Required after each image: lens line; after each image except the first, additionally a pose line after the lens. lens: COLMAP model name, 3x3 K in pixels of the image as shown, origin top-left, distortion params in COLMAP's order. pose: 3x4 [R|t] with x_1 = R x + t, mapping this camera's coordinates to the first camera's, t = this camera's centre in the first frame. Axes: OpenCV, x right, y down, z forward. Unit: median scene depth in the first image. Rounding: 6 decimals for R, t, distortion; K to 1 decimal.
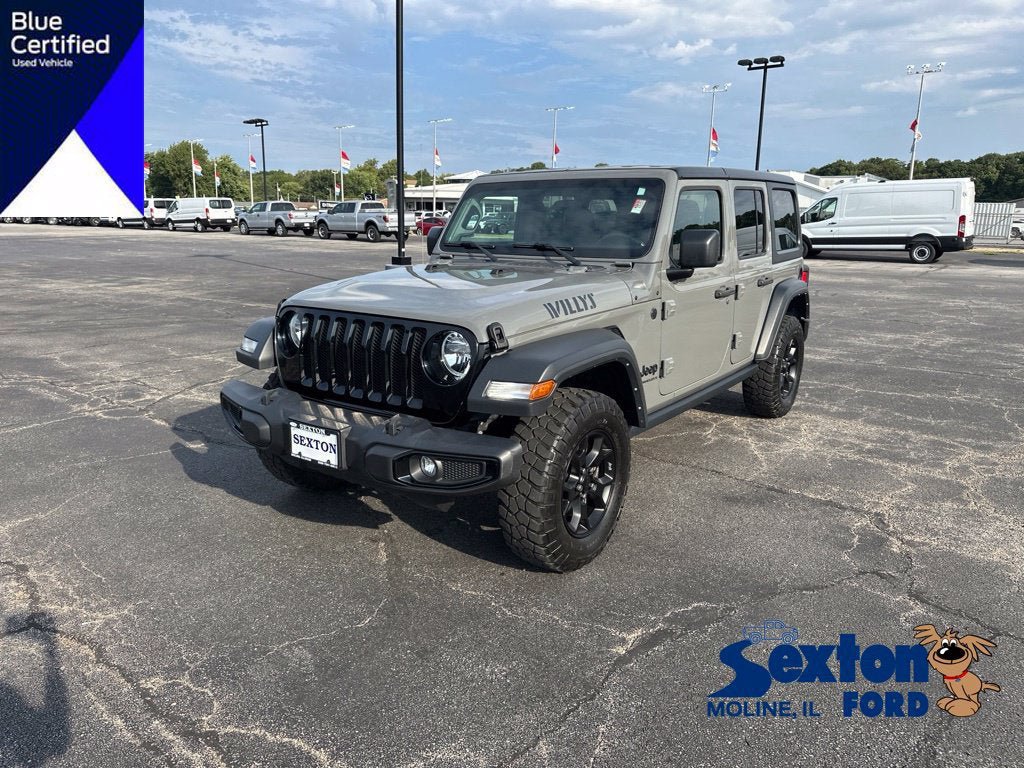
lens RADIAL K [[774.5, 0, 512.0], [0, 774.5, 384.0], [0, 0, 1]] dist [0.003444, -0.000854]
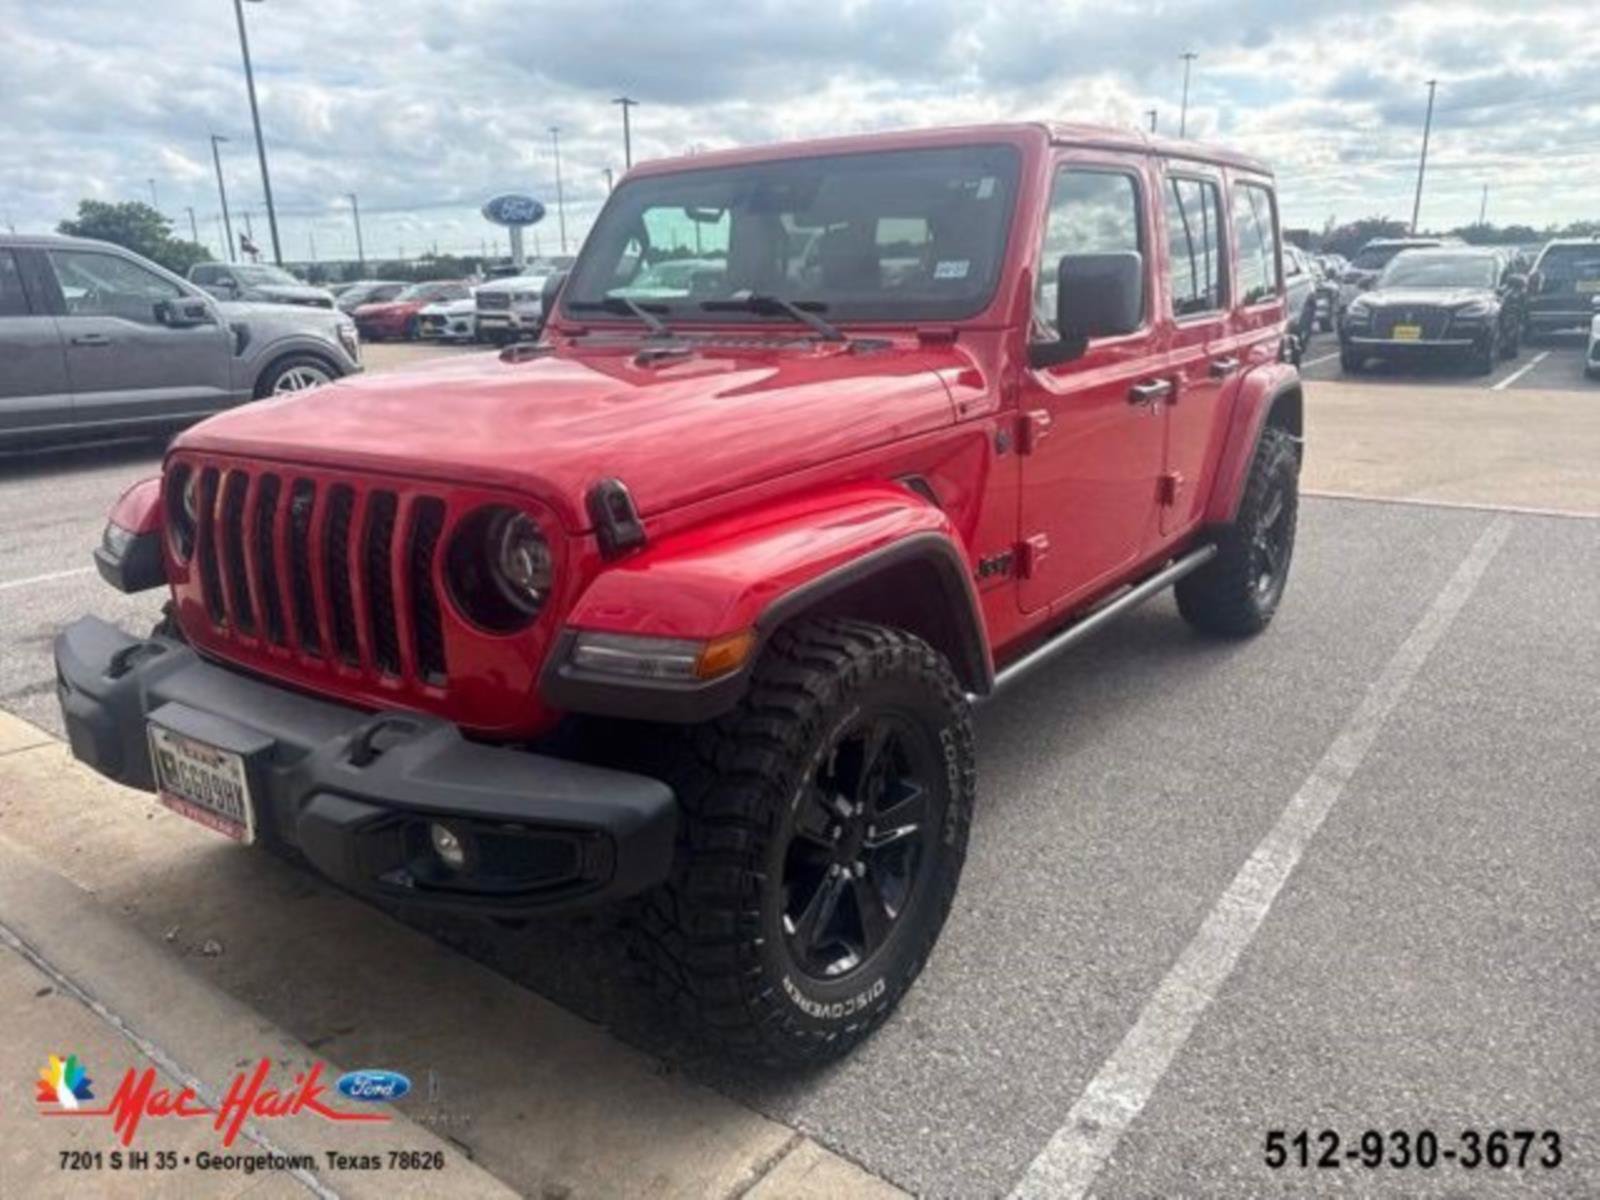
lens RADIAL K [[1143.3, 0, 800.0], [0, 1143.3, 600.0], [0, 0, 1]] dist [0.007577, 0.000862]
pose [[0.999685, -0.024356, 0.006083, 0.054869], [0.023948, 0.997912, 0.059982, -0.040032], [-0.007531, -0.059818, 0.998181, 0.314043]]
